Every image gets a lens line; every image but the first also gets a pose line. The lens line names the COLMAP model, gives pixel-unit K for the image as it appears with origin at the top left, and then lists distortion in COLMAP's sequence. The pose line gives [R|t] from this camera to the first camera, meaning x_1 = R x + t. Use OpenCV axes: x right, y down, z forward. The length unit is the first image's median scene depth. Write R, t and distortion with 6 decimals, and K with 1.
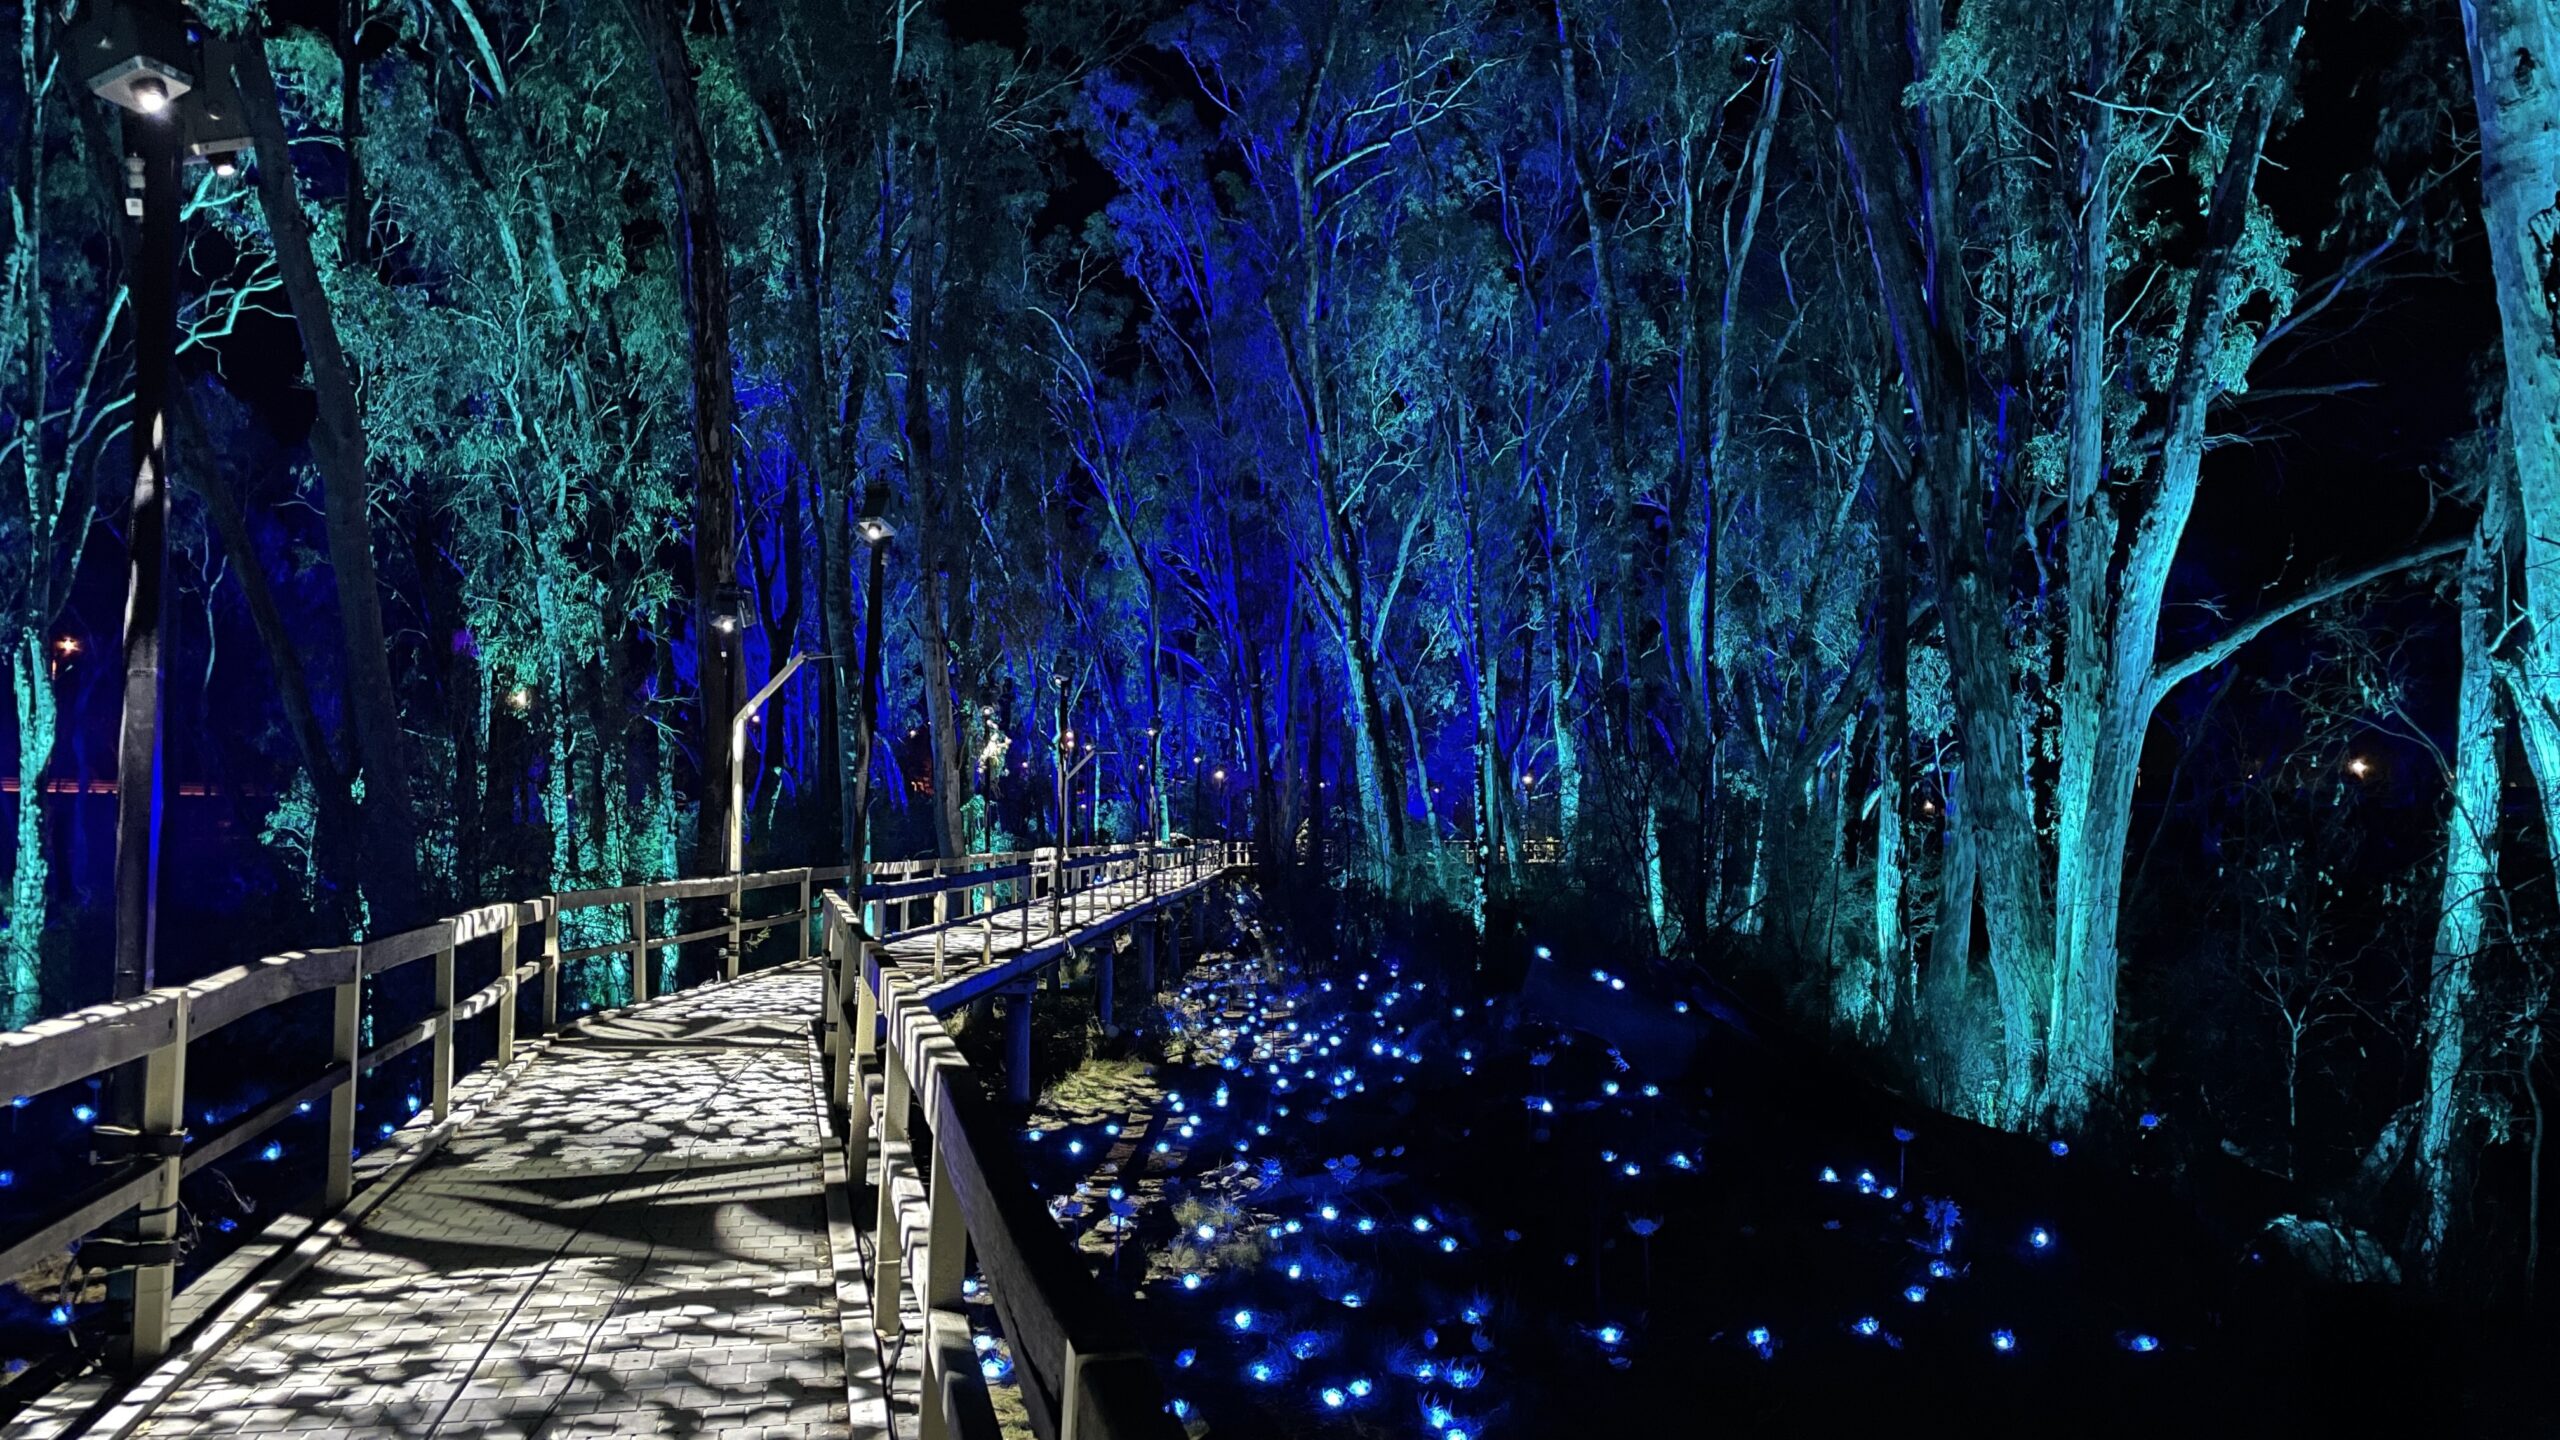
lens RADIAL K [[1938.2, 0, 1272.0], [0, 1938.2, 708.0], [0, 0, 1]] dist [0.067323, -0.001357]
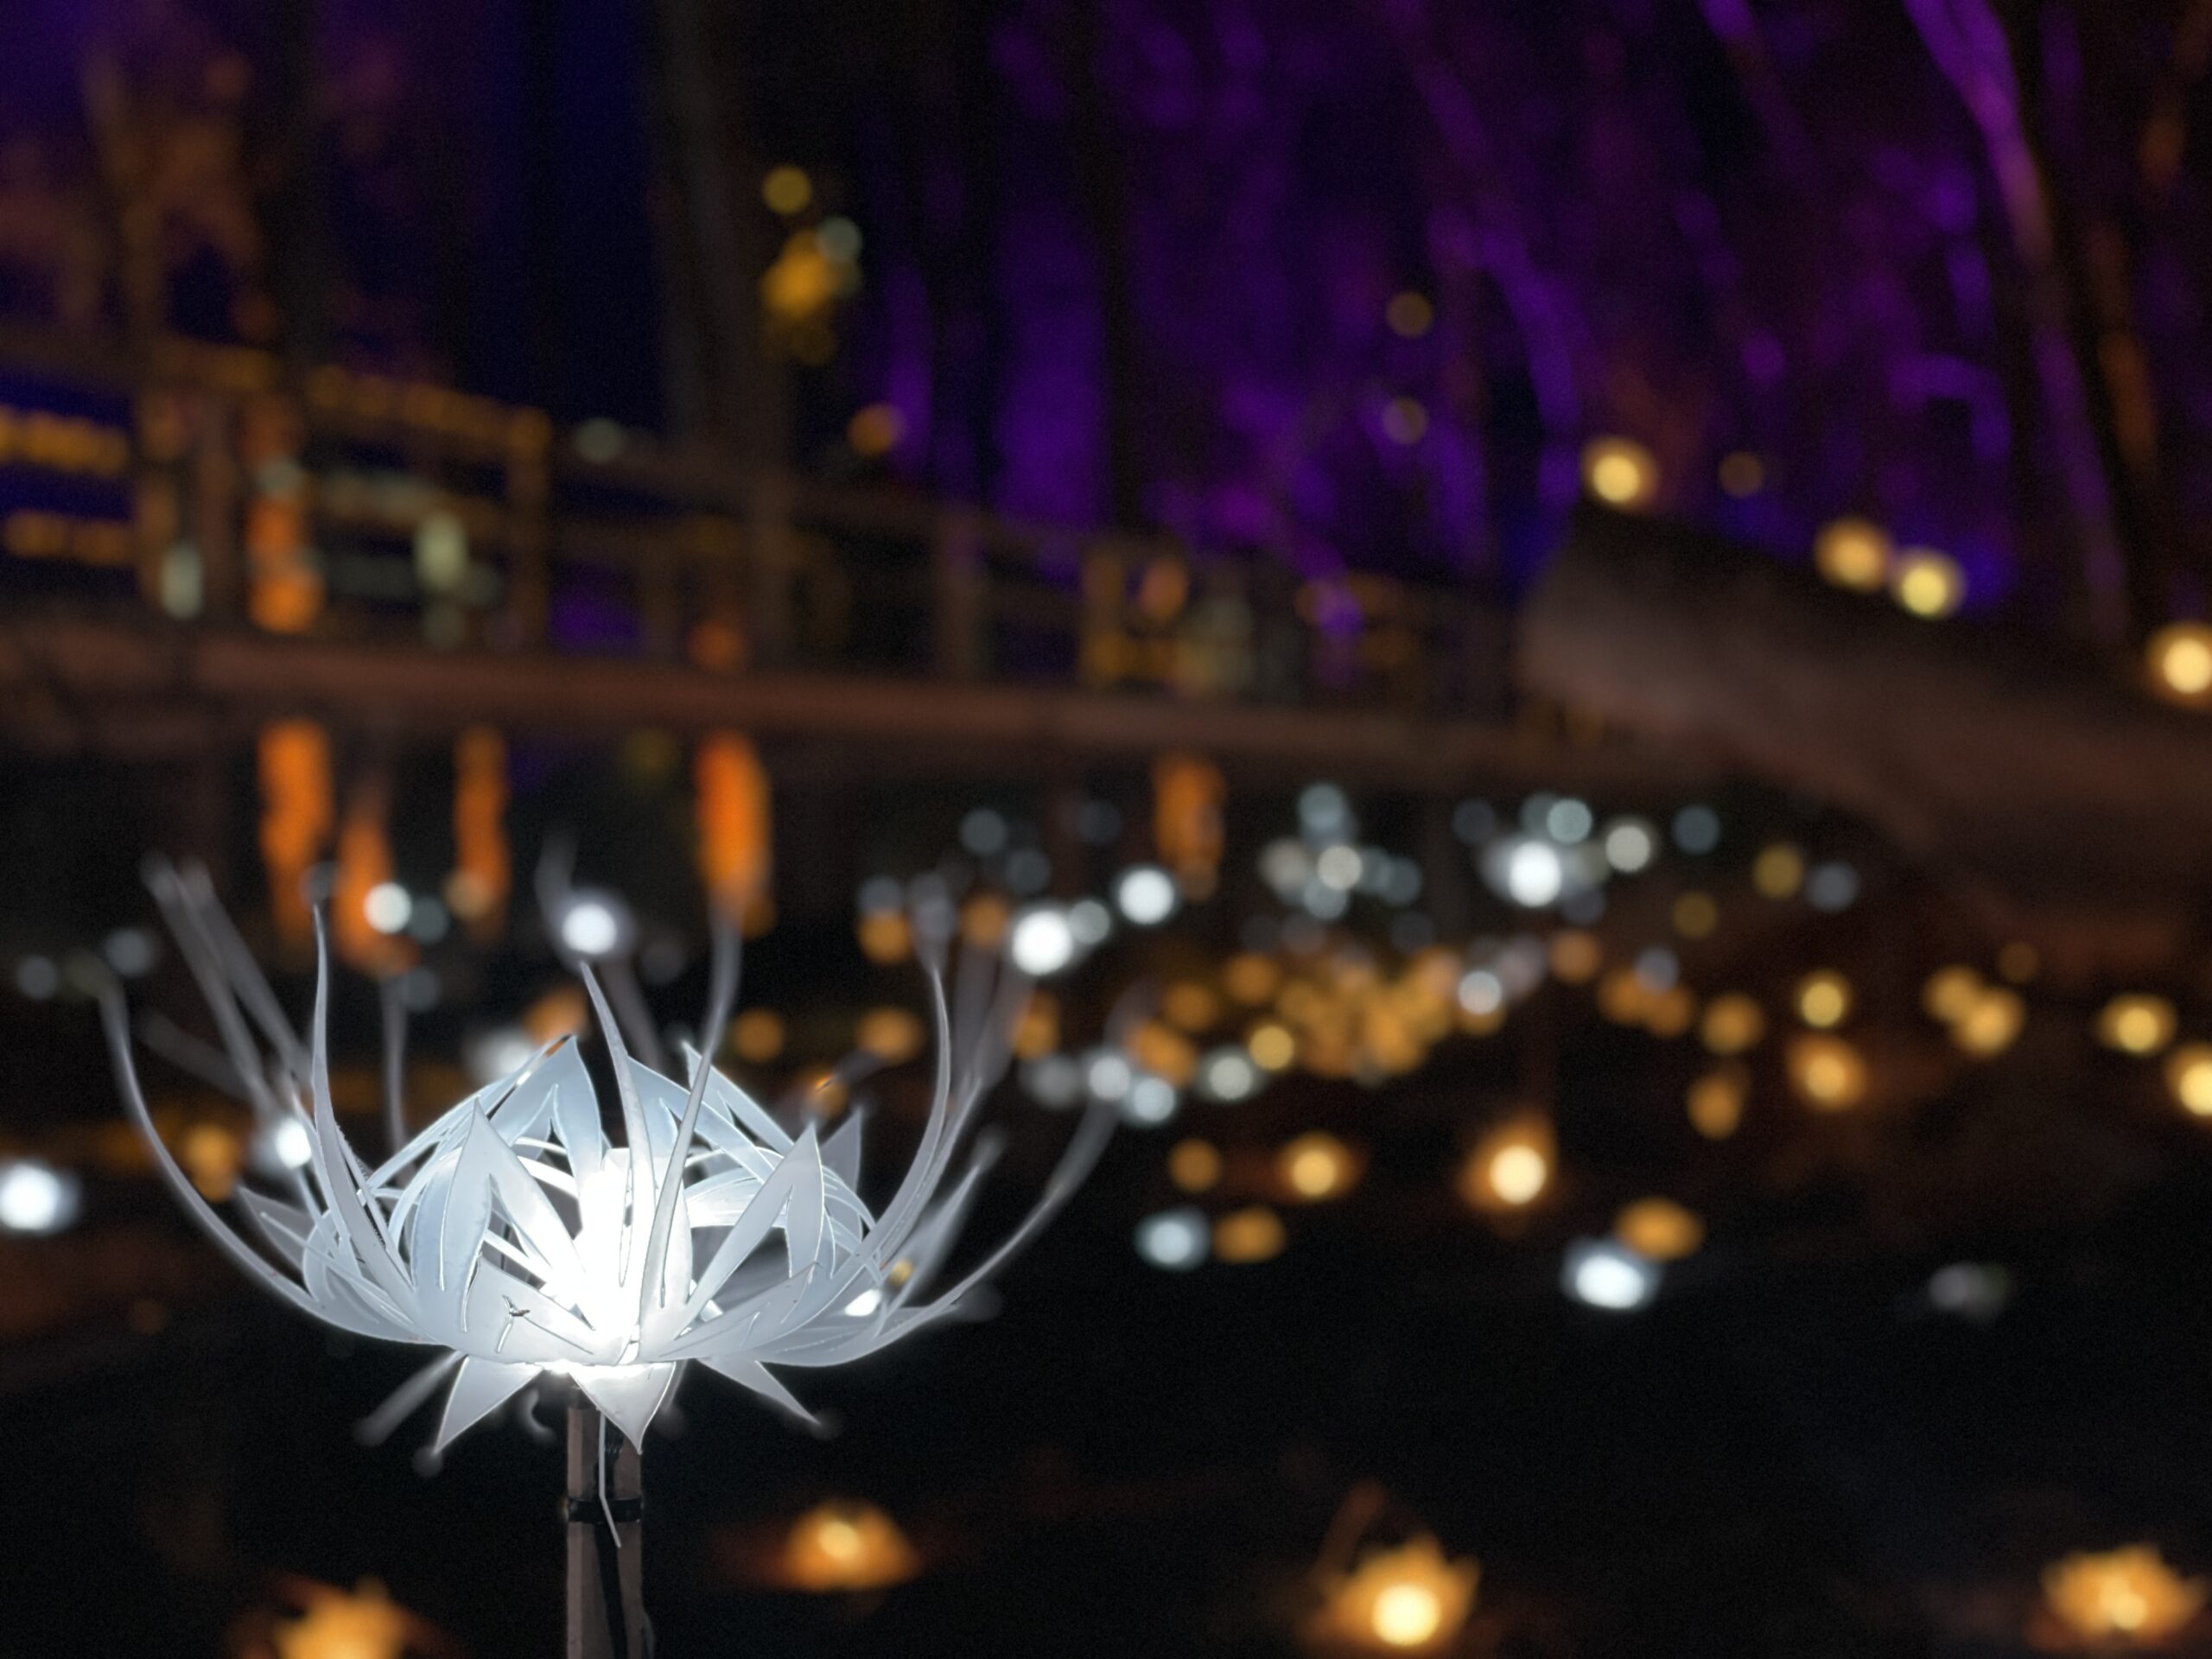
lens RADIAL K [[3344.6, 0, 1106.0], [0, 3344.6, 829.5], [0, 0, 1]] dist [0.008441, 0.004103]
pose [[0.936990, -0.014965, -0.349034, 0.111924], [0.037245, 0.997667, 0.057211, 0.071135], [0.347364, -0.066606, 0.935362, 0.277445]]
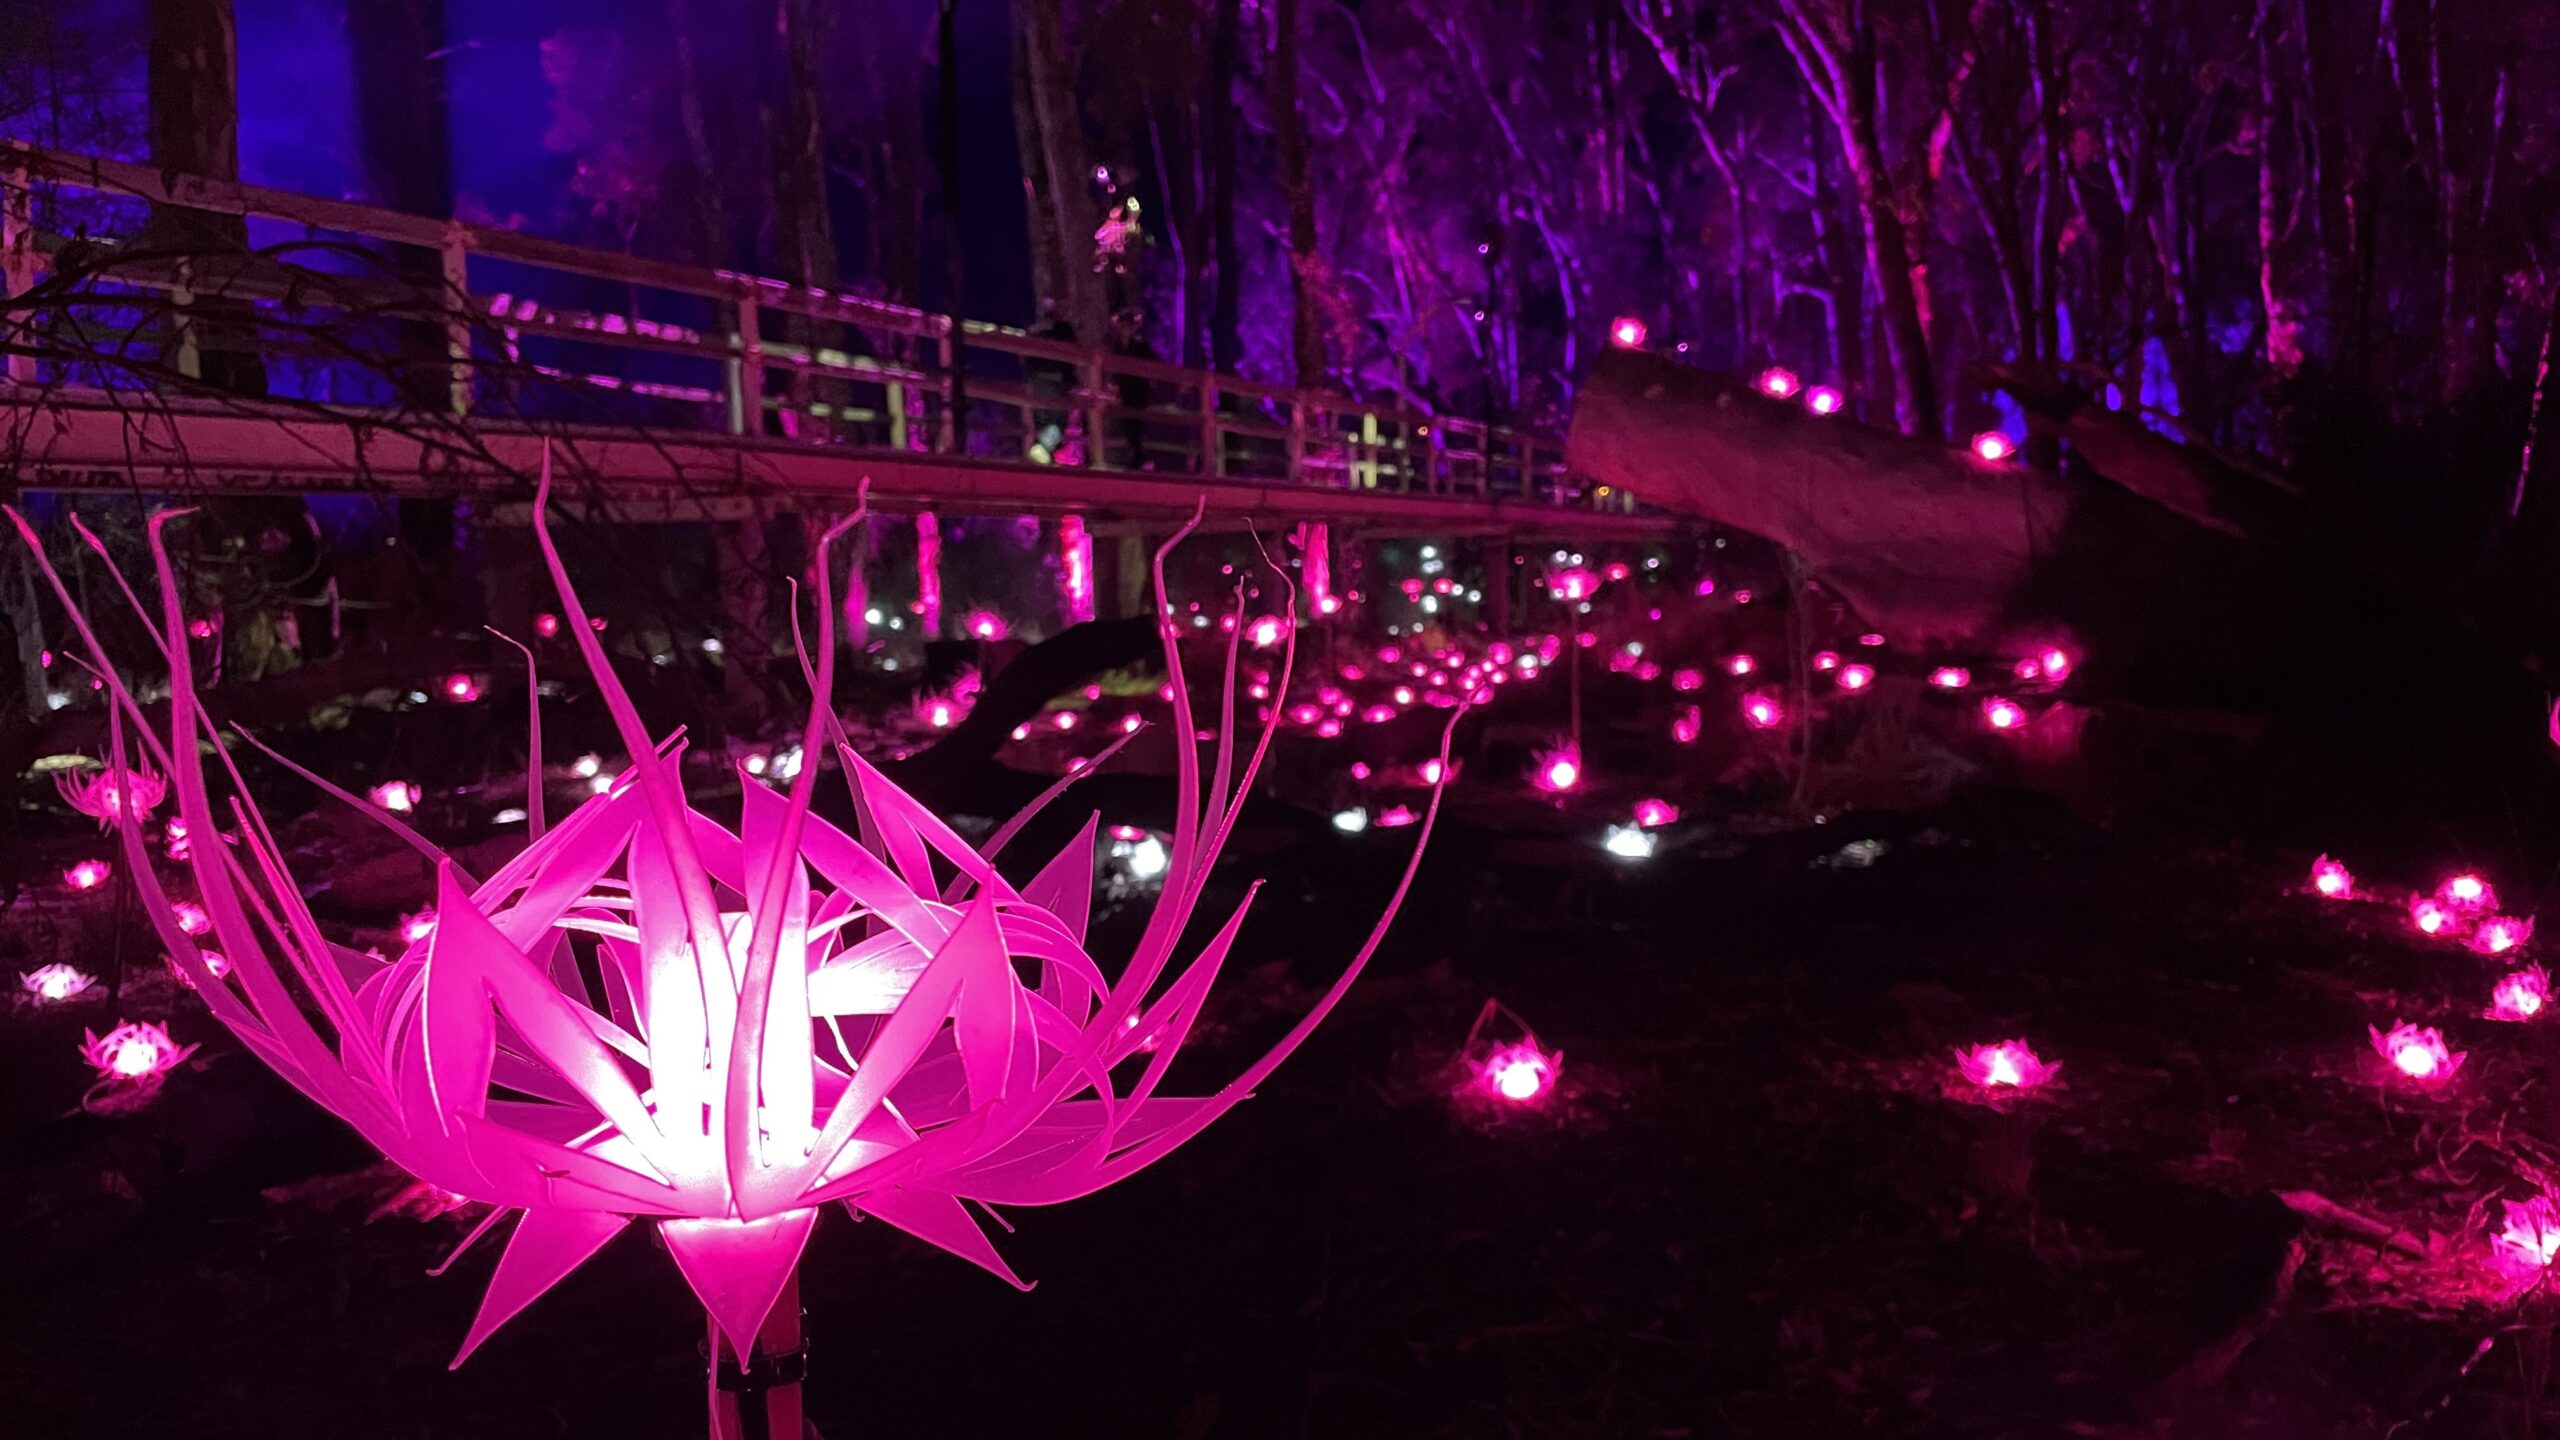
lens RADIAL K [[1963.2, 0, 1258.8], [0, 1963.2, 717.5], [0, 0, 1]] dist [0.015668, -0.000677]
pose [[0.929232, 0.002588, -0.369489, 0.107112], [0.049555, 0.990069, 0.131560, 0.072335], [0.366160, -0.140560, 0.919875, 0.288815]]
